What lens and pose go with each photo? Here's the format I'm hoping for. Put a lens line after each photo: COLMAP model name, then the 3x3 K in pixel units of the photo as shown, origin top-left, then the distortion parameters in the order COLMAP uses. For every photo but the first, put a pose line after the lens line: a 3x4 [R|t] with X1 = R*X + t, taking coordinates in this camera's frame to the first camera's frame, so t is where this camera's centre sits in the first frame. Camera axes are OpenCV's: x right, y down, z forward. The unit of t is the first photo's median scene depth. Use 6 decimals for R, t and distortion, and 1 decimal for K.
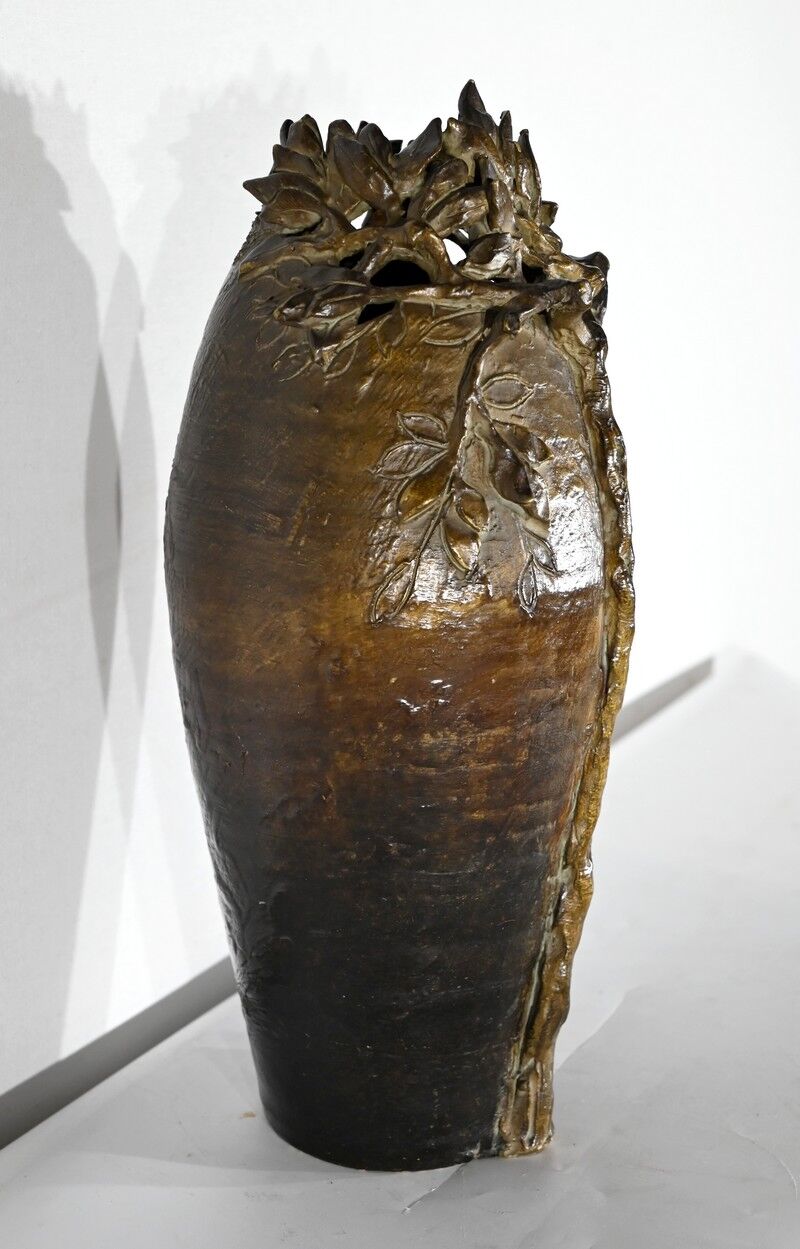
lens RADIAL K [[1970.3, 0, 400.7], [0, 1970.3, 701.8], [0, 0, 1]] dist [-0.018781, -0.057247]
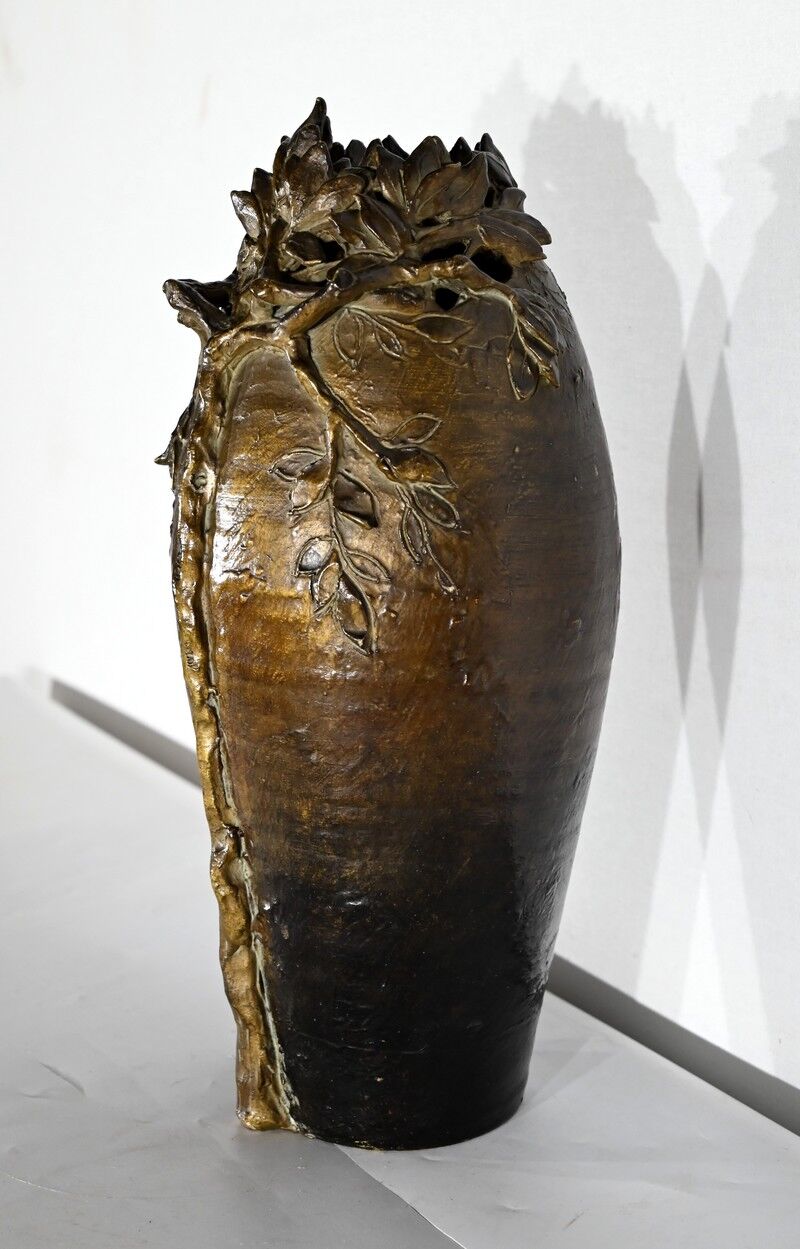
lens RADIAL K [[2035.5, 0, 400.0], [0, 2035.5, 624.5], [0, 0, 1]] dist [0.009209, -0.015695]
pose [[-0.514229, 0.170941, -0.840445, 0.990657], [-0.222930, 0.919612, 0.323444, -0.422767], [0.828173, 0.353685, -0.434783, 1.624883]]
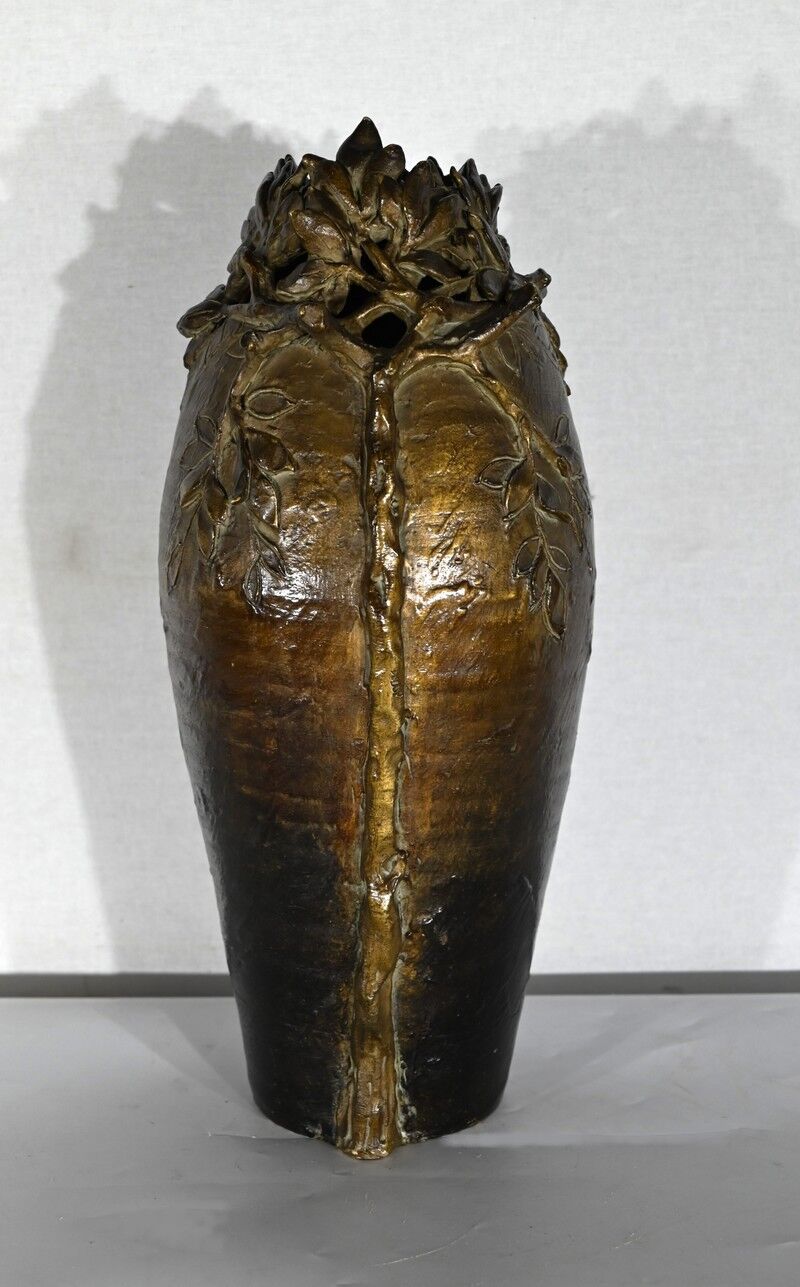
lens RADIAL K [[2124.8, 0, 400.1], [0, 2124.8, 677.5], [0, 0, 1]] dist [-0.003121, 0.018671]
pose [[0.468413, 0.180719, -0.864829, 1.105359], [-0.220675, 0.971763, 0.083542, -0.122050], [0.855507, 0.151714, 0.495066, 0.493835]]
